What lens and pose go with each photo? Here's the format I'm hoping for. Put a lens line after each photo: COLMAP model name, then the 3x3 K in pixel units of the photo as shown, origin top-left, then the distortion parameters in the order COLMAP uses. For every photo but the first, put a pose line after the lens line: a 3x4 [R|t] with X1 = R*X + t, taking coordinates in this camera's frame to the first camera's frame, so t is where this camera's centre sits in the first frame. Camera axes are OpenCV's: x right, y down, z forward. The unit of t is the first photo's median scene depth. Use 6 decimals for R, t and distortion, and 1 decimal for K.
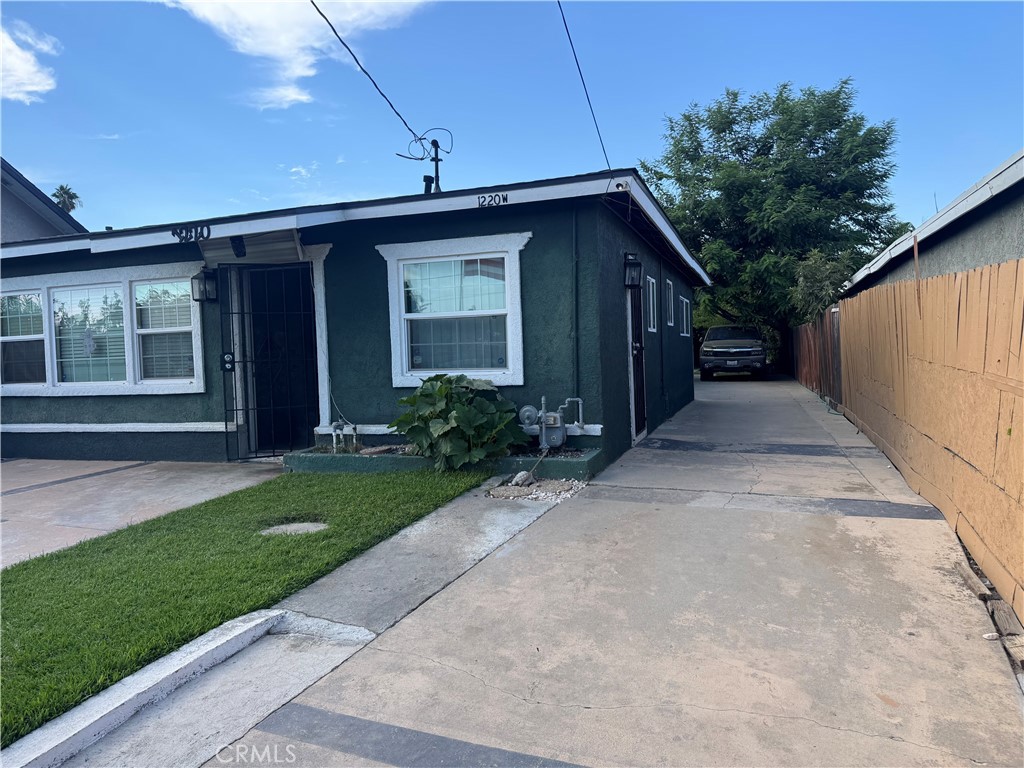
lens RADIAL K [[707.9, 0, 512.0], [0, 707.9, 384.0], [0, 0, 1]] dist [0.054326, -0.000174]
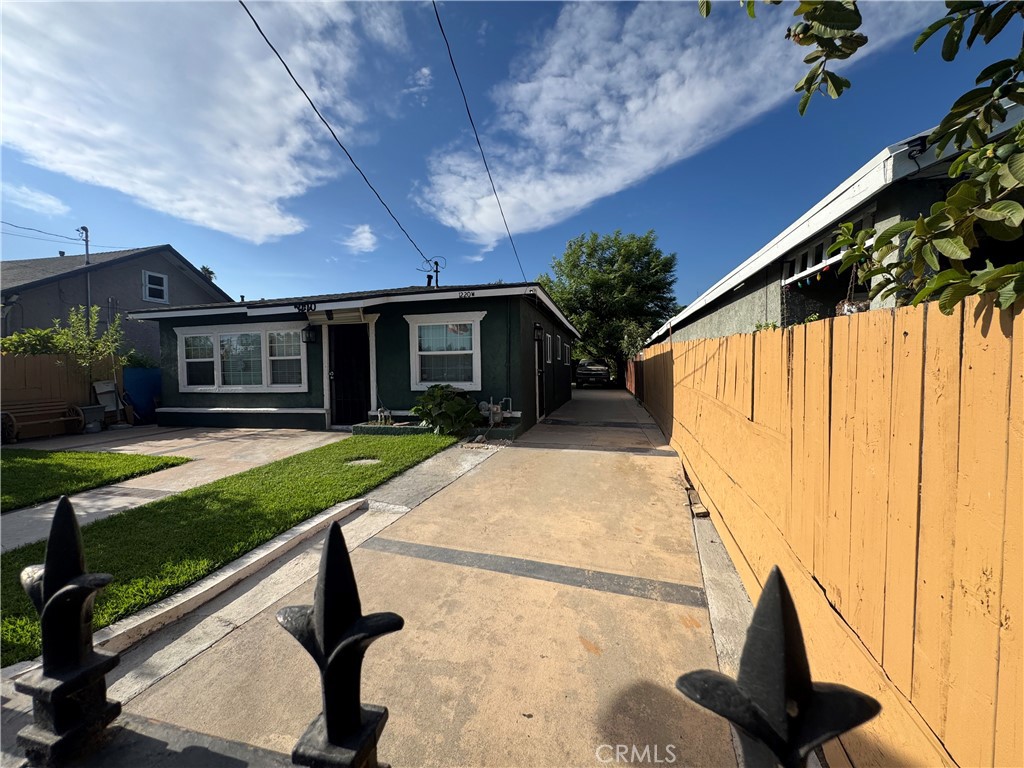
lens RADIAL K [[410.9, 0, 512.0], [0, 410.9, 384.0], [0, 0, 1]] dist [-0.002800, 0.000250]
pose [[0.995203, 0.015162, 0.096652, -0.009545], [-0.014008, 0.999822, -0.012603, -0.004092], [-0.096826, 0.011189, 0.995238, -0.139439]]
